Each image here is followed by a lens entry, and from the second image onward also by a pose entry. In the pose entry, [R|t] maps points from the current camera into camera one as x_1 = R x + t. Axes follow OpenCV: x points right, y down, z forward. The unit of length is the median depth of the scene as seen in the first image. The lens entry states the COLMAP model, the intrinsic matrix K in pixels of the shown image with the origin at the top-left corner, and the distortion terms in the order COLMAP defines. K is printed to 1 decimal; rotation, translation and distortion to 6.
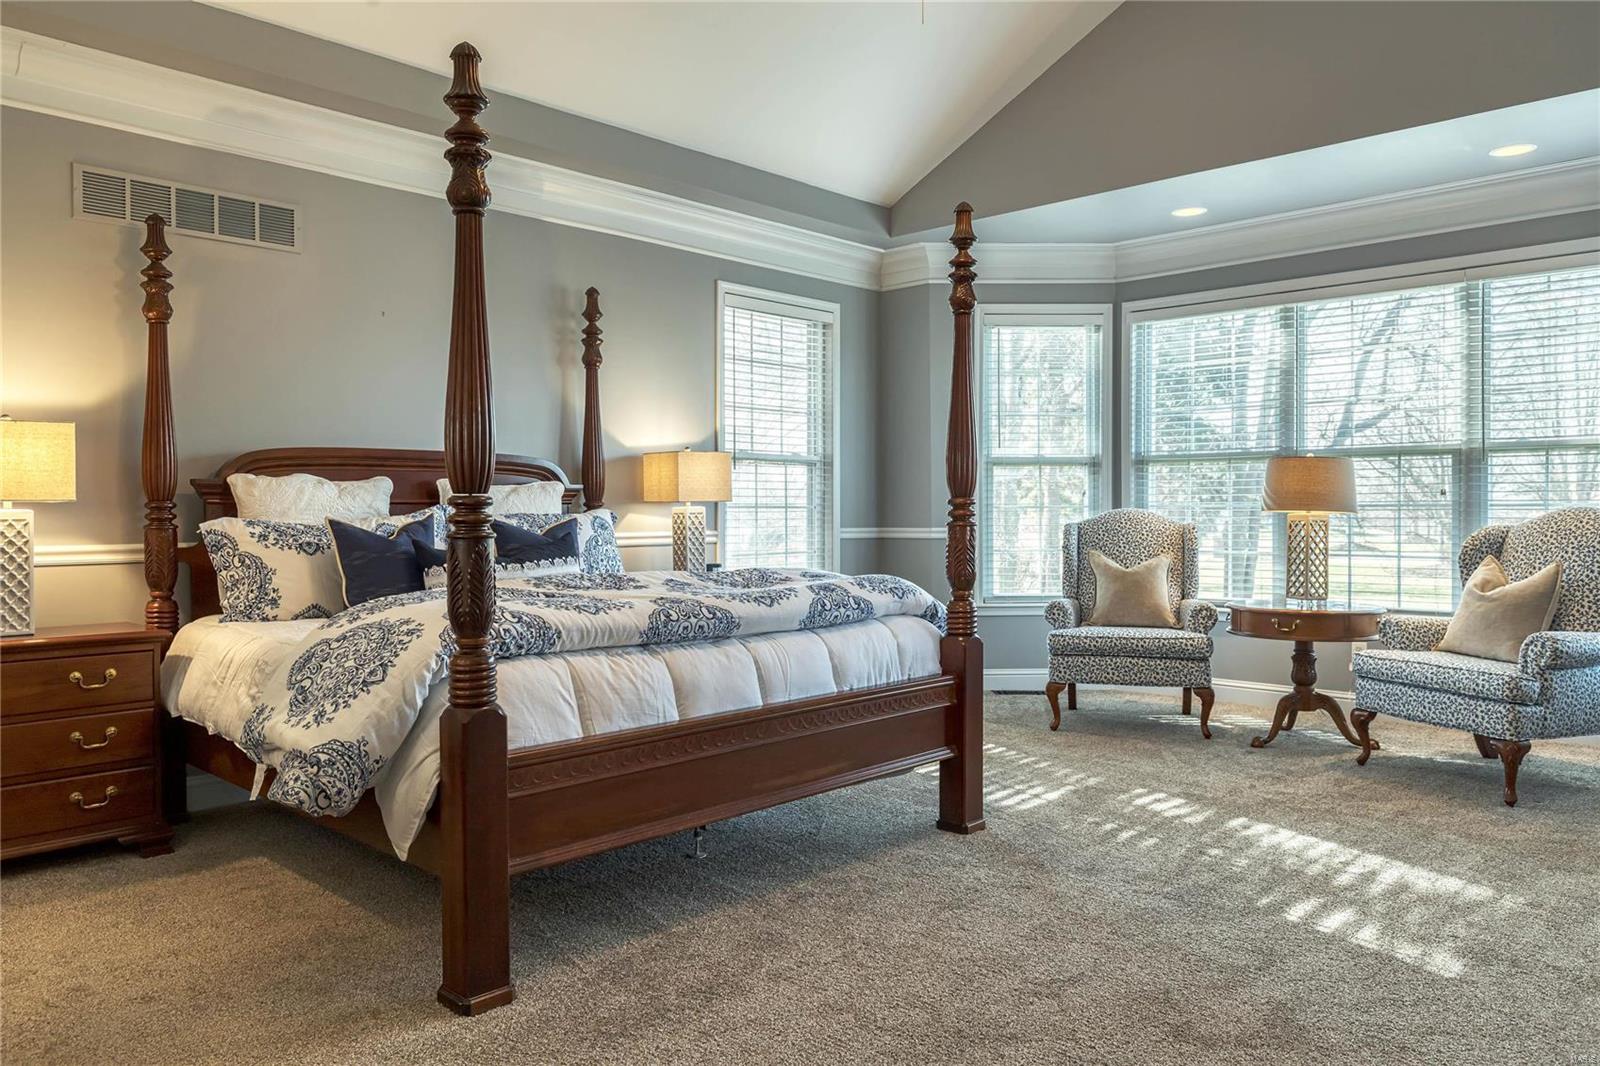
lens RADIAL K [[1147.7, 0, 800.0], [0, 1147.7, 533.0], [0, 0, 1]] dist [-0.000718, 0.001637]
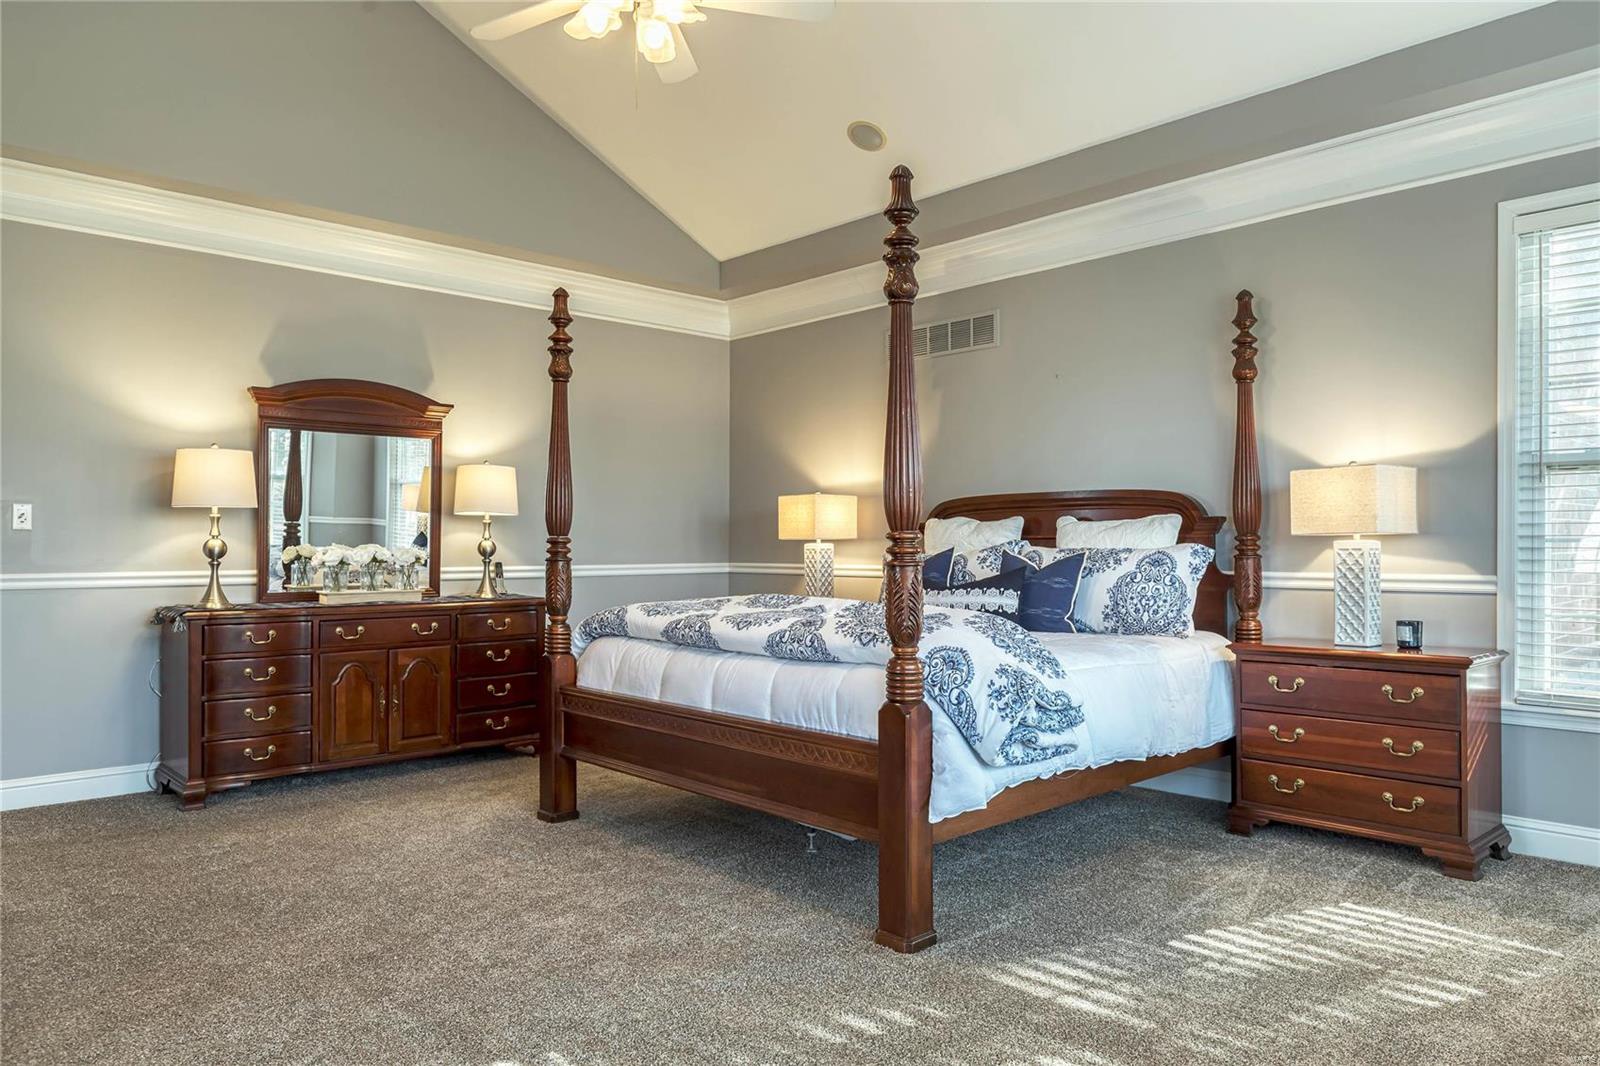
lens RADIAL K [[1079.7, 0, 800.0], [0, 1079.7, 533.0], [0, 0, 1]] dist [-0.025534, -0.000765]
pose [[-0.055320, -0.005609, -0.998453, 0.883666], [-0.018482, 0.999819, -0.004592, -0.023959], [0.998298, 0.018199, -0.055414, 0.949715]]
